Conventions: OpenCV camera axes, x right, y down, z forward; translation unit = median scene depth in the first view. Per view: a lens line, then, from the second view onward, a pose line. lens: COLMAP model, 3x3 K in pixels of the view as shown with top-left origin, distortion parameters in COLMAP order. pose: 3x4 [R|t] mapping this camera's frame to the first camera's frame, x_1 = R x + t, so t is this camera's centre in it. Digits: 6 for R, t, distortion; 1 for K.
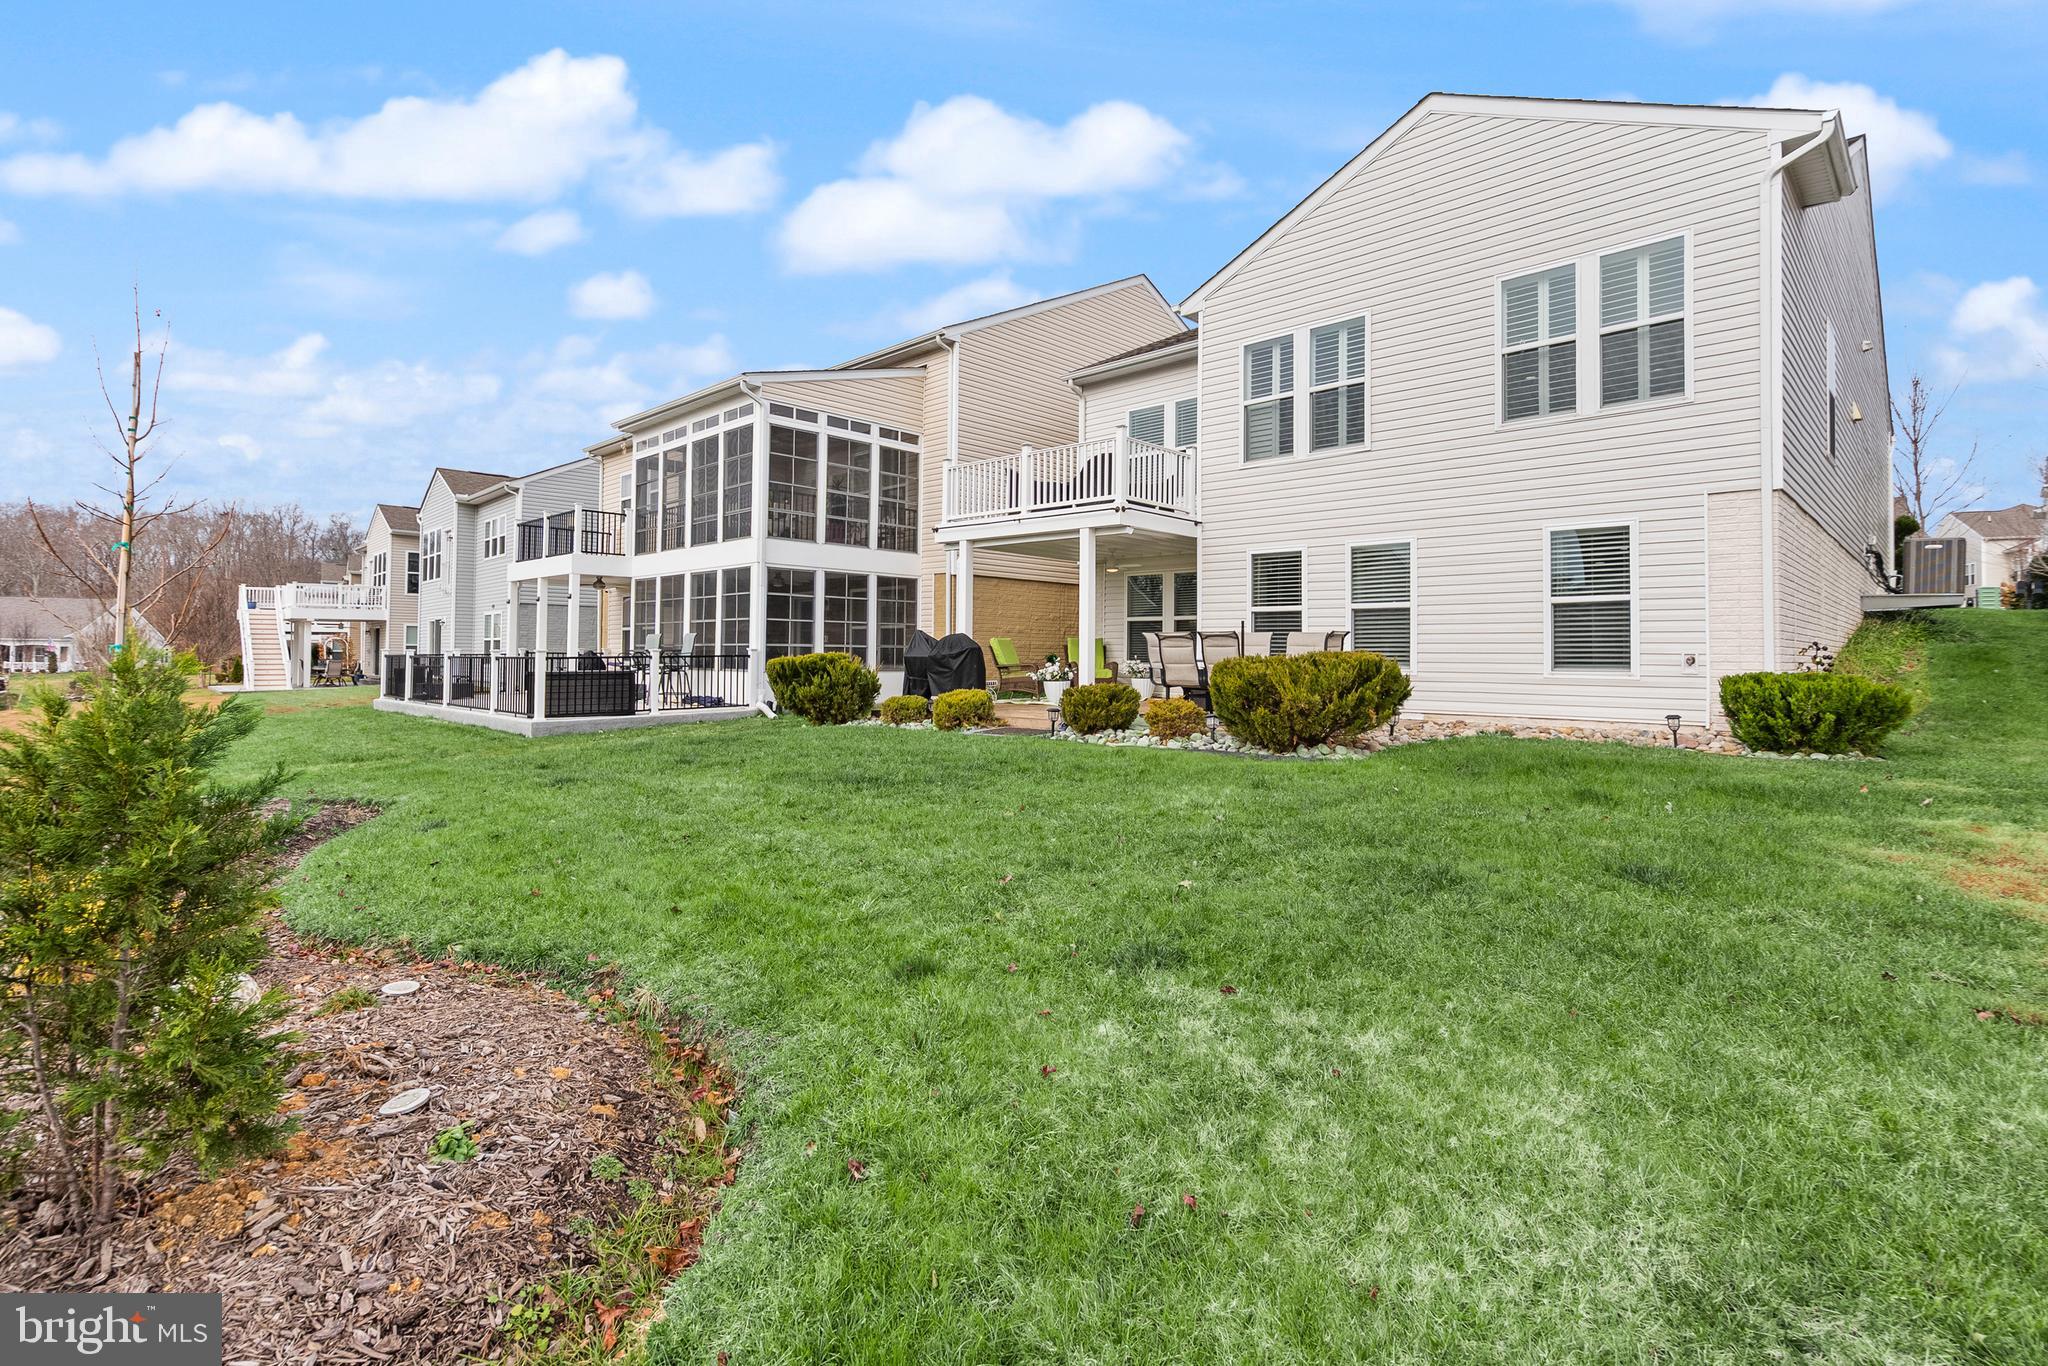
lens RADIAL K [[960.5, 0, 1019.1], [0, 960.5, 626.2], [0, 0, 1]] dist [-0.005013, 0.000900]
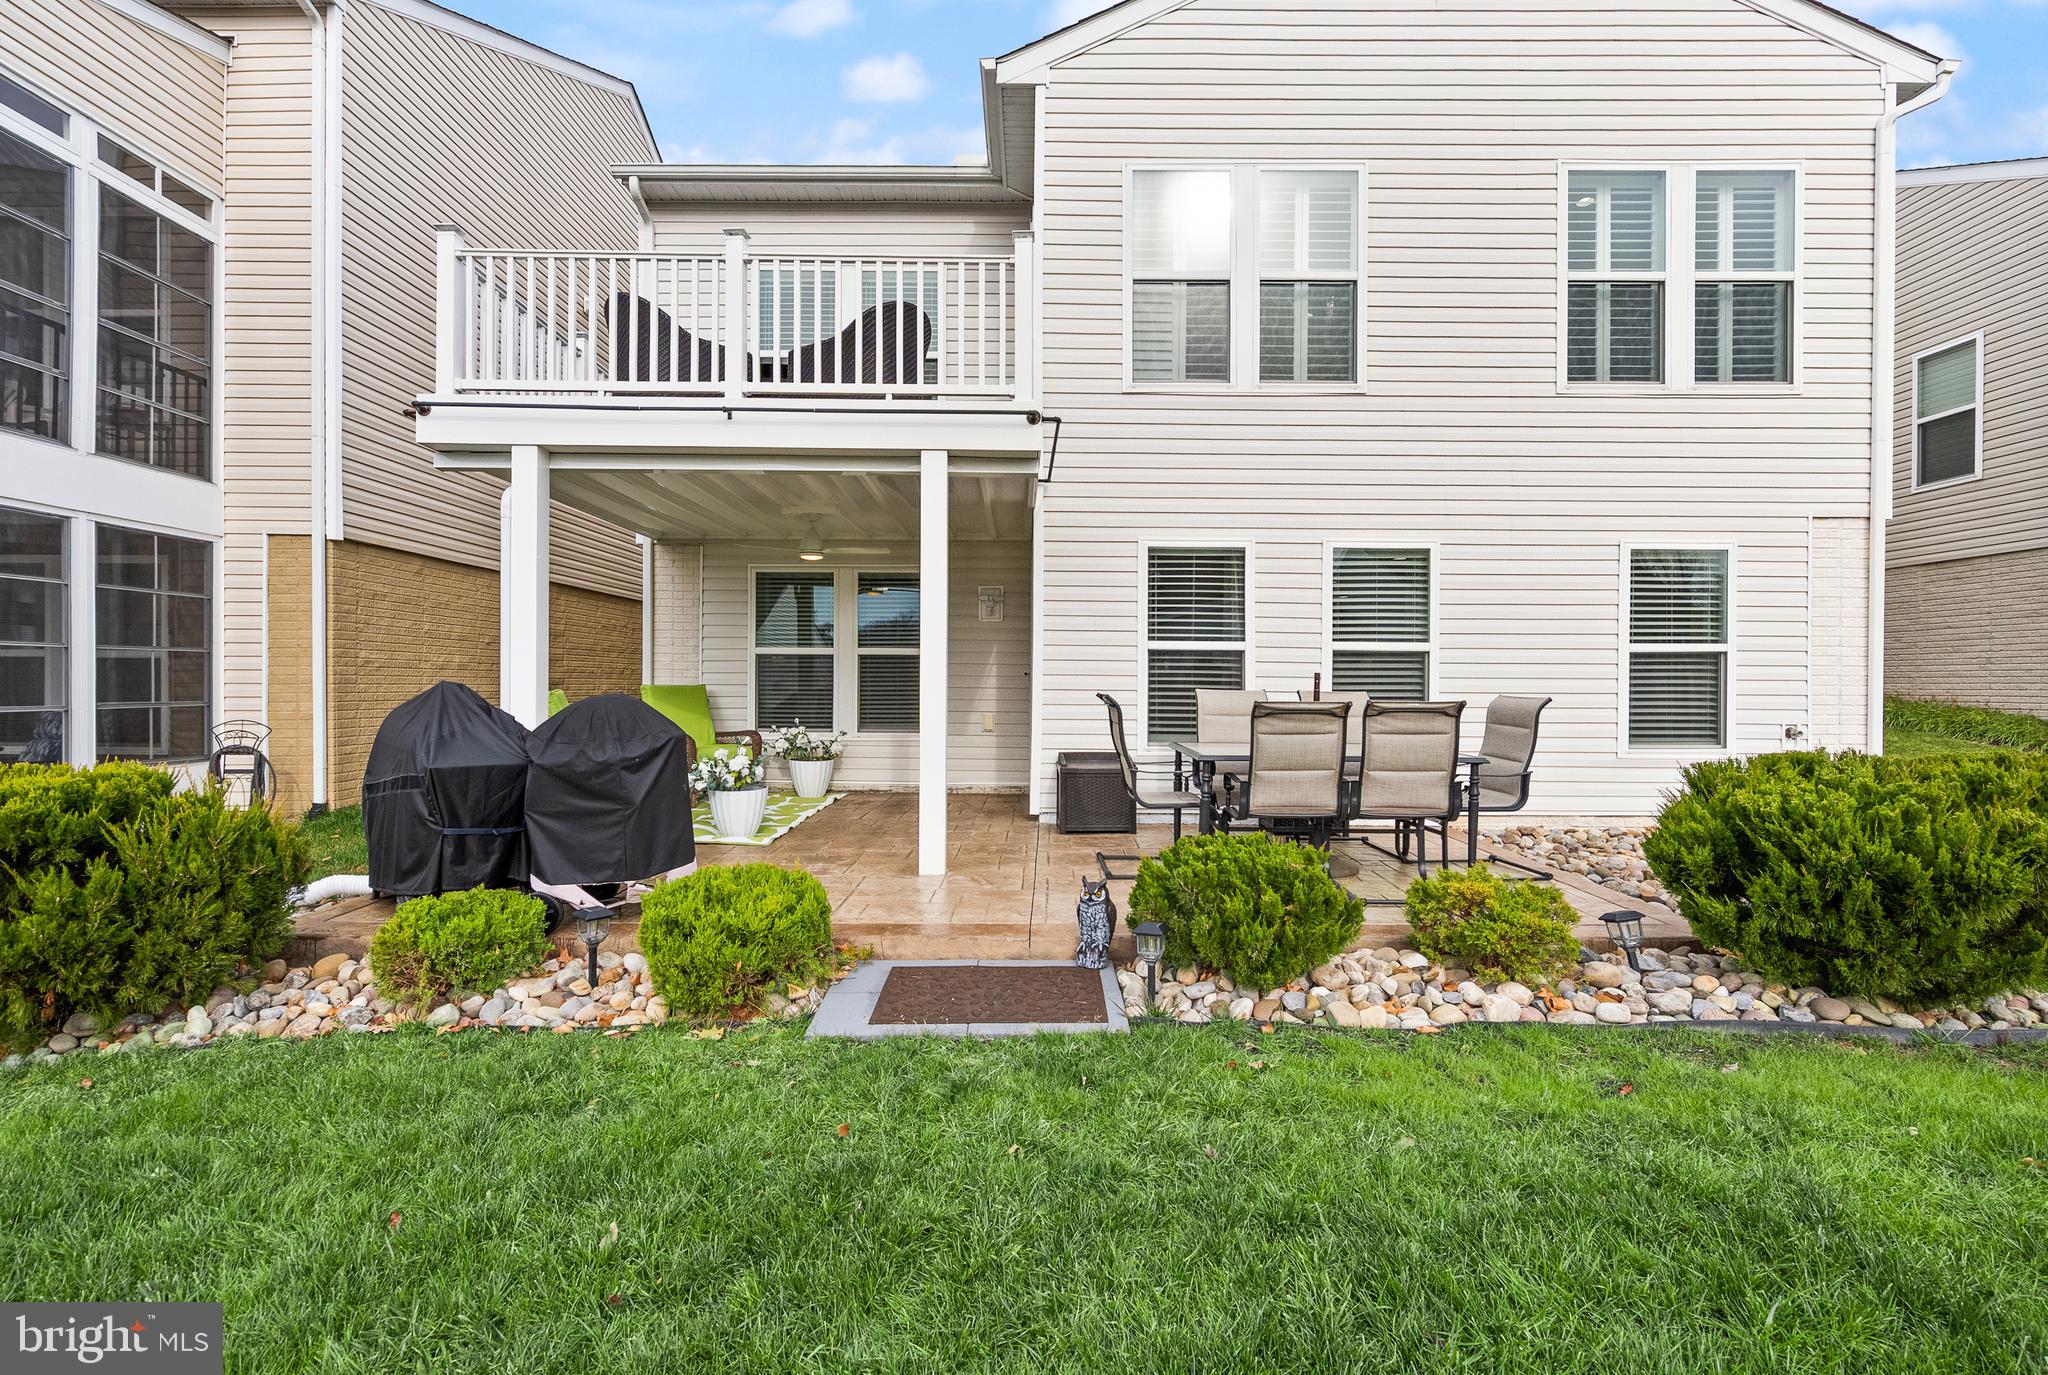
lens RADIAL K [[960.5, 0, 1028.6], [0, 960.5, 678.5], [0, 0, 1]] dist [-0.005013, 0.000900]
pose [[0.719286, -0.002529, 0.694710, -0.200348], [-0.020103, 0.999499, 0.024453, -0.010444], [-0.694423, -0.031554, 0.718875, 0.644962]]
